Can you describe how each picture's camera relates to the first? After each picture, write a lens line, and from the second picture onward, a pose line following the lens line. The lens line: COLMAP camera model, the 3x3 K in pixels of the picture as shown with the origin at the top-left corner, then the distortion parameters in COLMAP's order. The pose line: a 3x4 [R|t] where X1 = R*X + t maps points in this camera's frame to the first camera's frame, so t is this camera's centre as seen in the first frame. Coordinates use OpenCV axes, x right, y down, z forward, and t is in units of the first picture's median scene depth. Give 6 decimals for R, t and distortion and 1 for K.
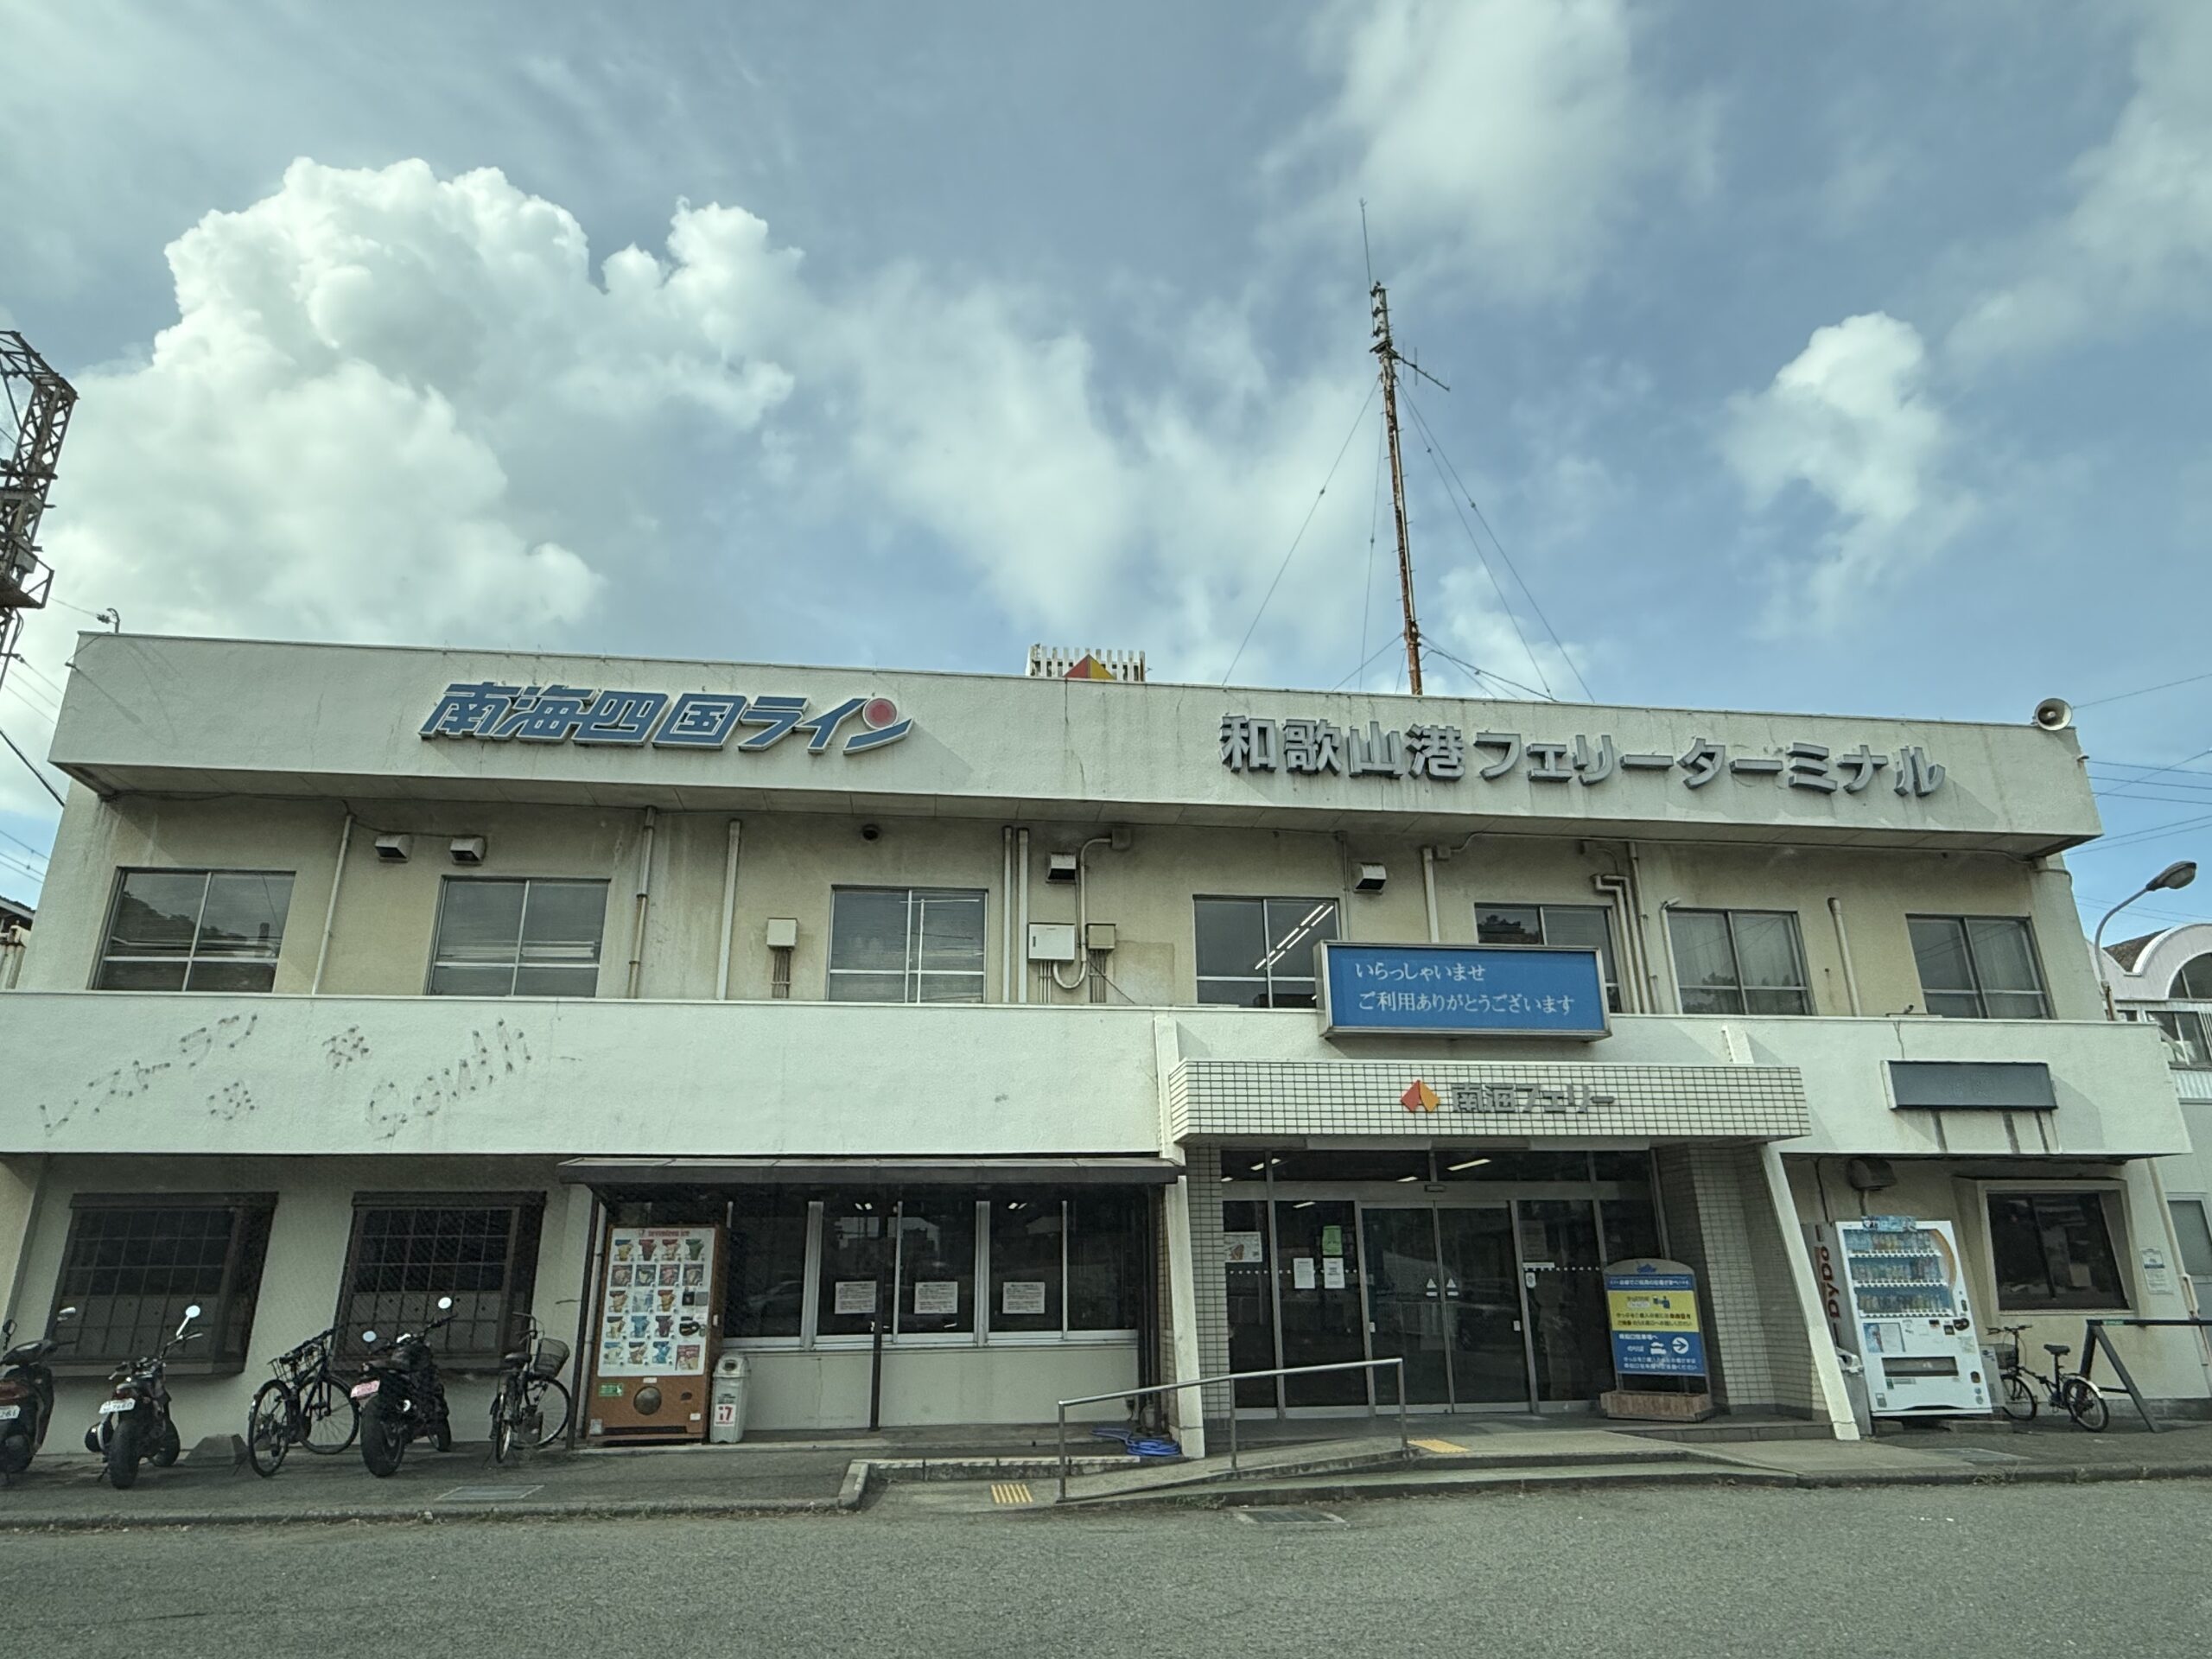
lens RADIAL K [[1290.0, 0, 1109.5], [0, 1290.0, 859.0], [0, 0, 1]] dist [-0.004166, 0.000592]
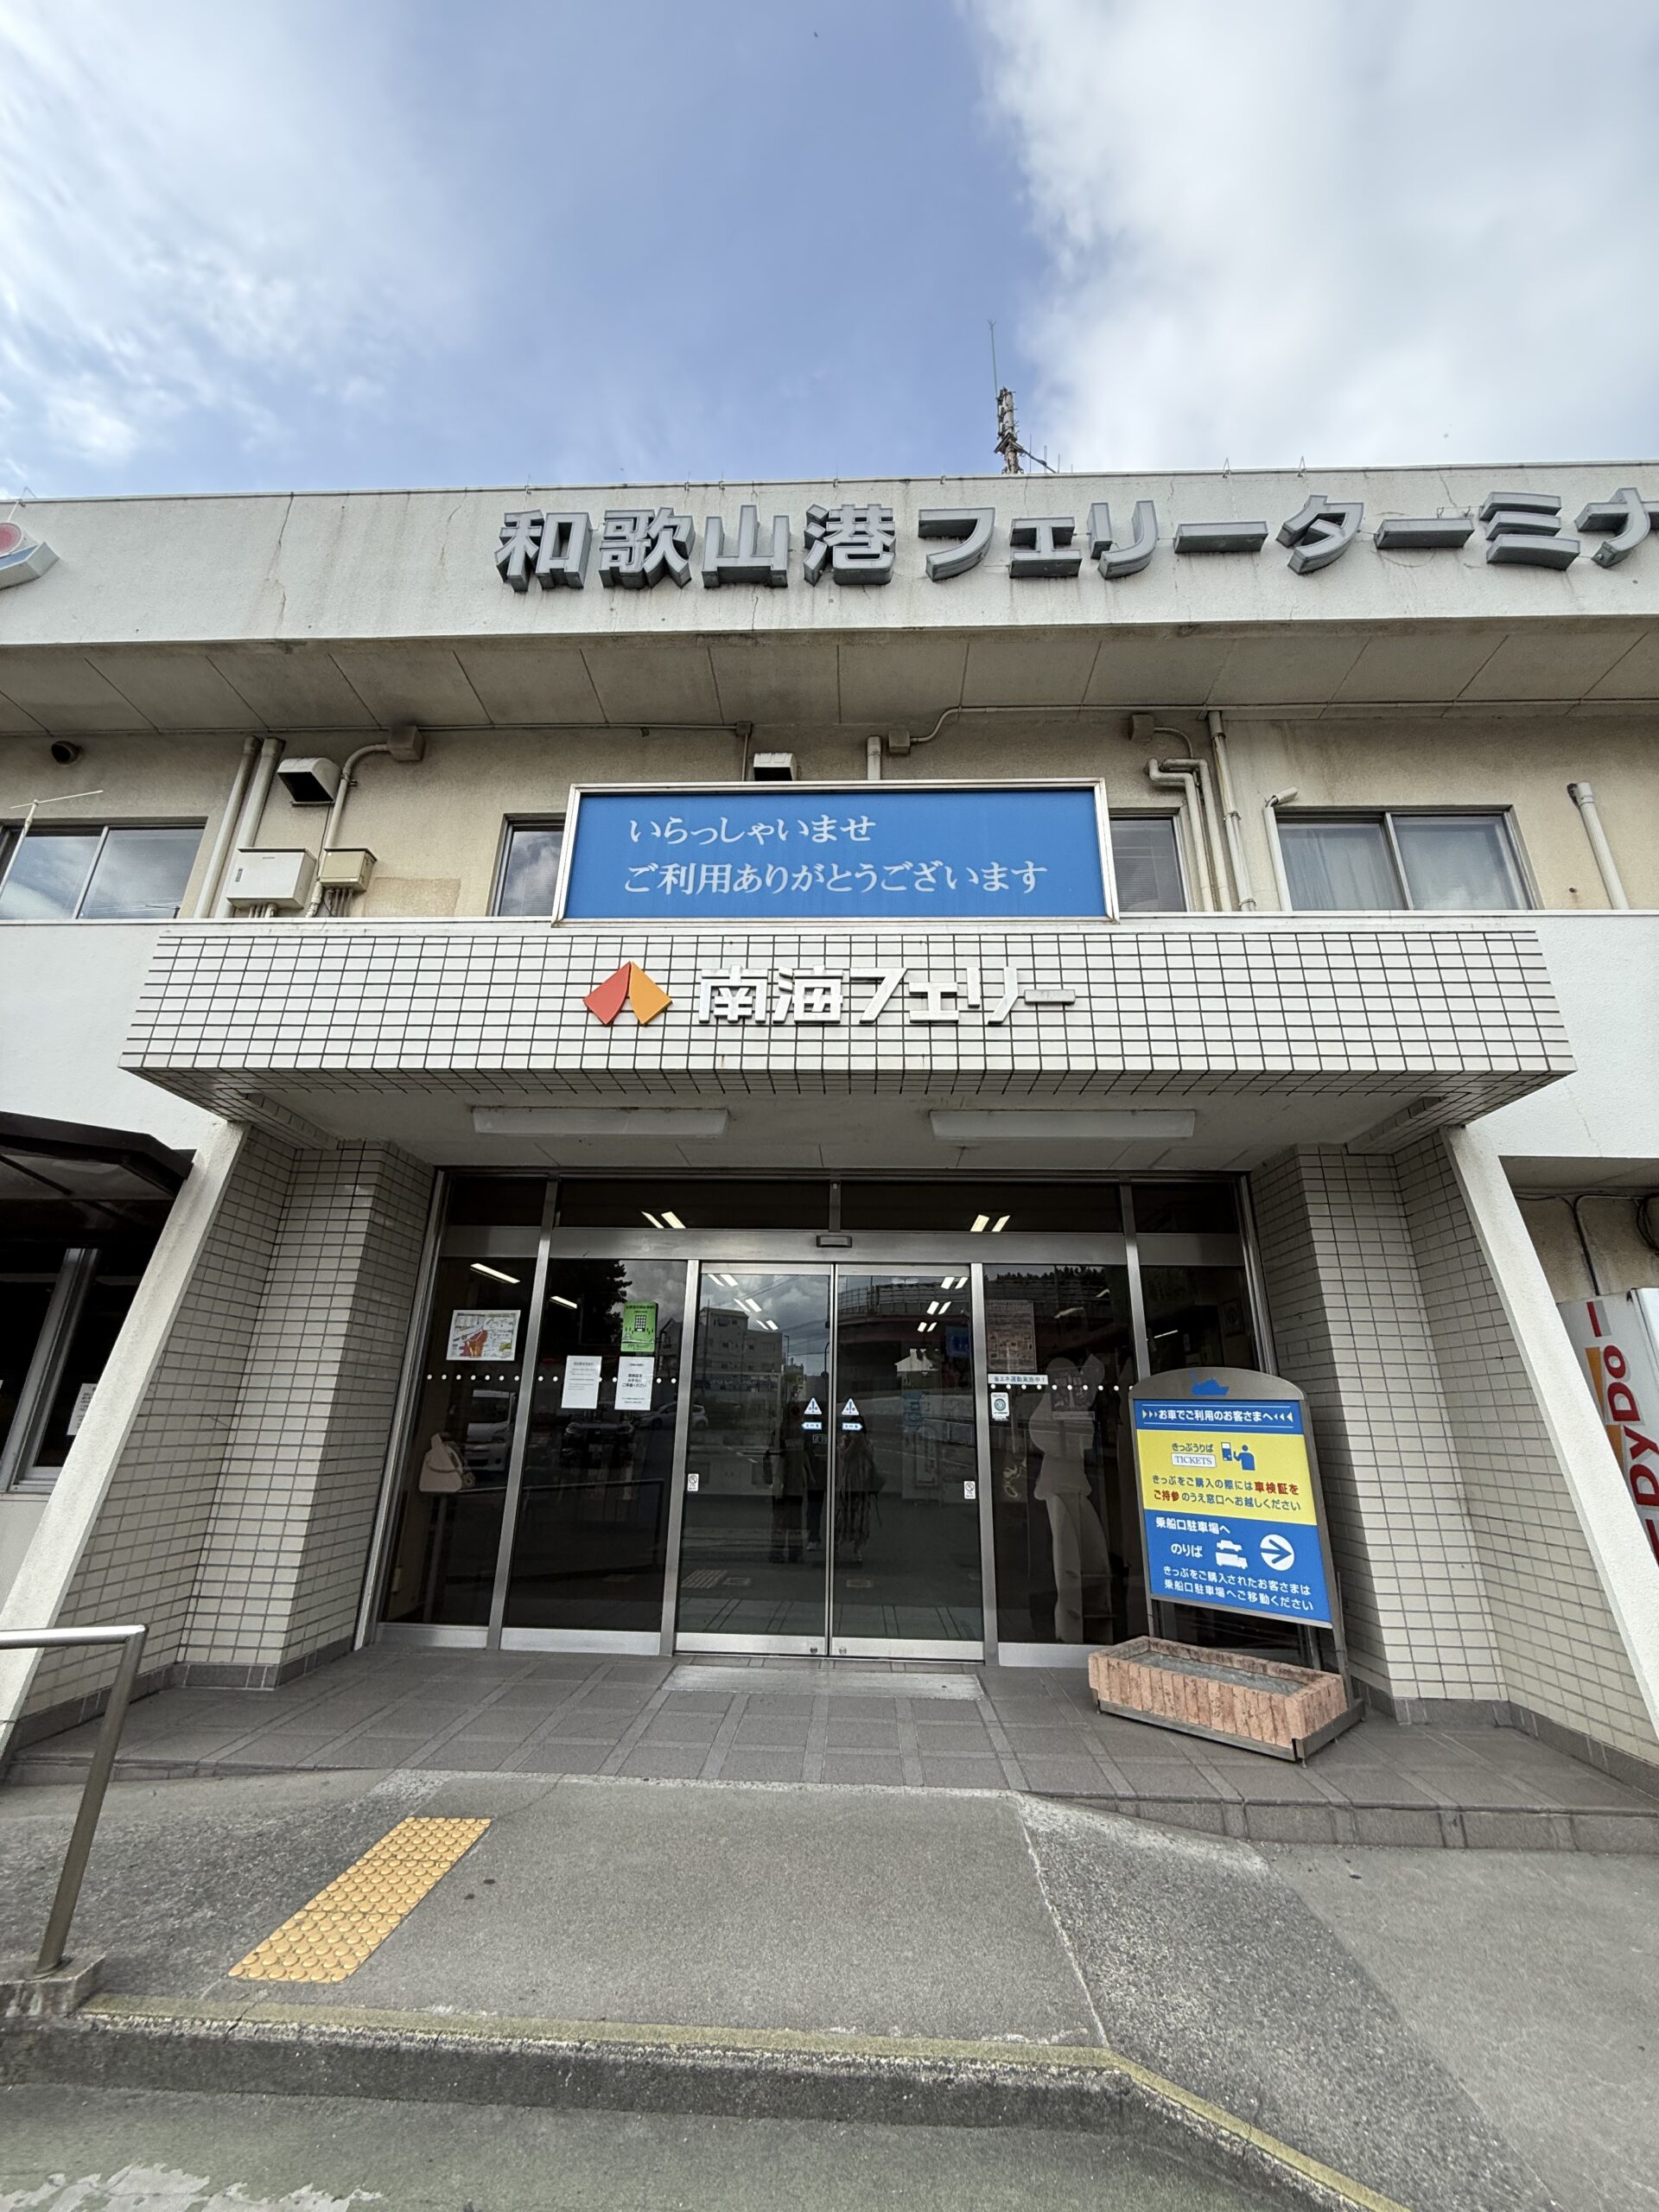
lens RADIAL K [[878.6, 0, 829.5], [0, 878.6, 1106.0], [0, 0, 1]] dist [-0.001722, -0.000604]
pose [[0.986020, -0.029856, -0.163931, 0.319414], [0.026712, 0.999415, -0.021350, 0.204917], [0.164473, 0.016673, 0.986241, 0.616312]]
